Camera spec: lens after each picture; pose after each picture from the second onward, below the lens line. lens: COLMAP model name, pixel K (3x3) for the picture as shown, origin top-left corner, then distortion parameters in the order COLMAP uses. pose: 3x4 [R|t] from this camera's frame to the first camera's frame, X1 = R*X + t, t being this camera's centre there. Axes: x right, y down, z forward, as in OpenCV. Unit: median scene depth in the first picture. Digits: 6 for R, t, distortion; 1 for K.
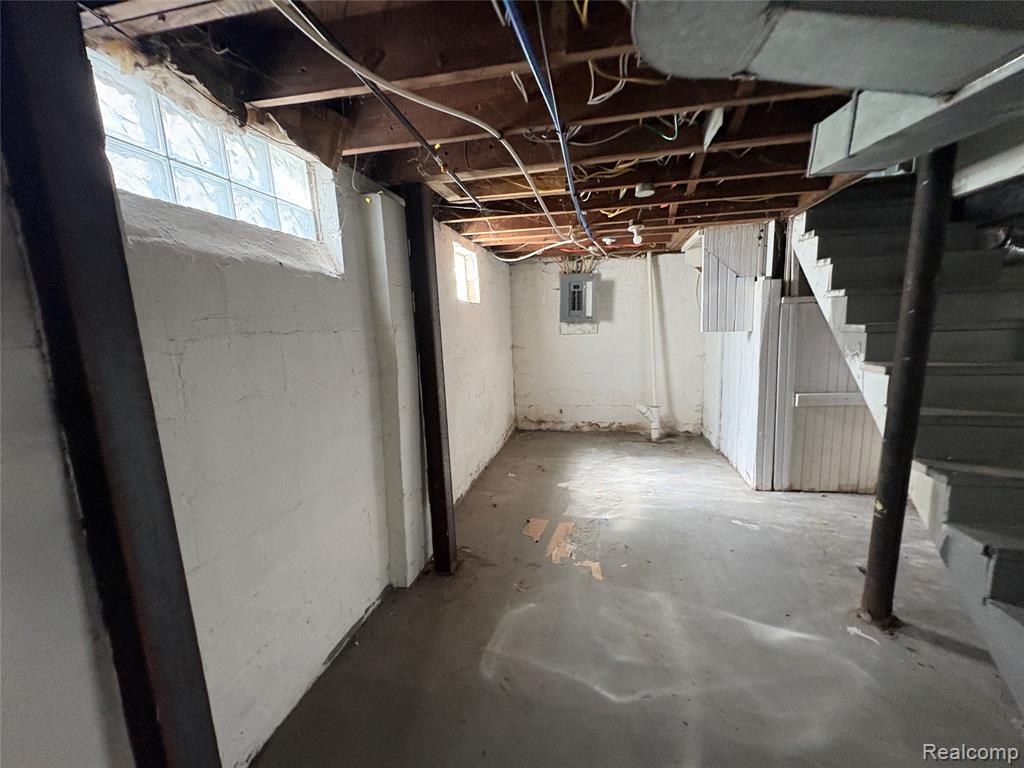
lens RADIAL K [[410.0, 0, 513.9], [0, 410.0, 384.0], [0, 0, 1]] dist [0.000677, 0.000287]
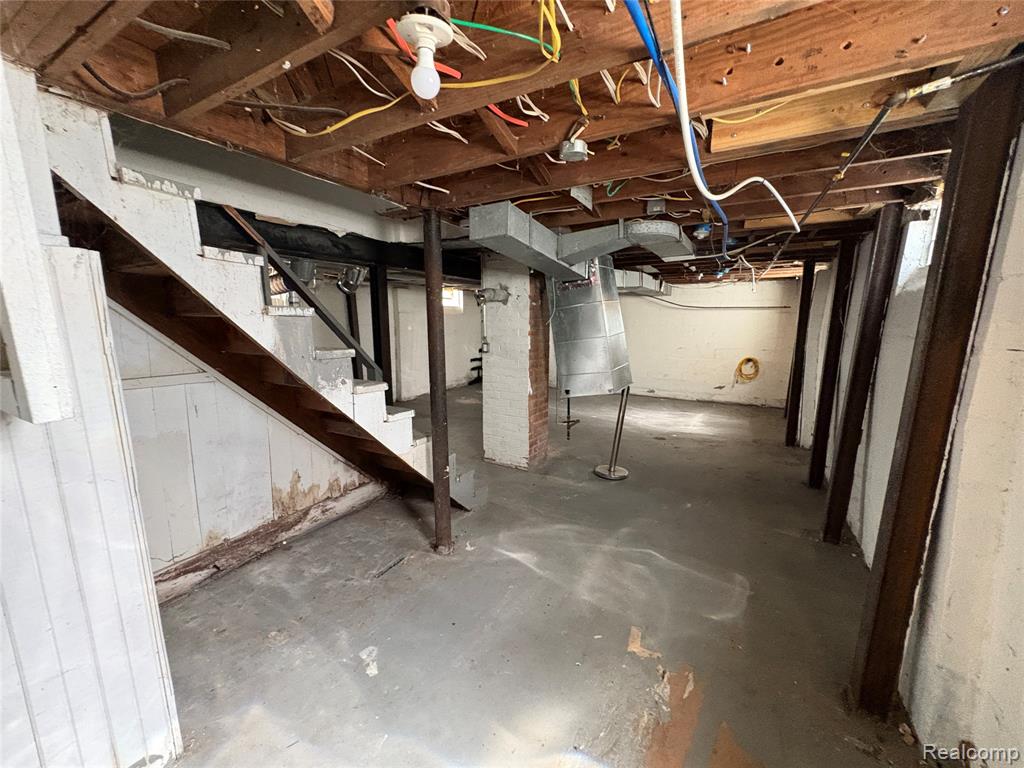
lens RADIAL K [[410.0, 0, 513.0], [0, 410.0, 389.7], [0, 0, 1]] dist [0.000677, 0.000287]
pose [[-0.952586, -0.024567, 0.303275, 0.227405], [0.071146, 0.951120, 0.300513, -0.338619], [-0.295834, 0.307842, -0.904276, 1.920855]]
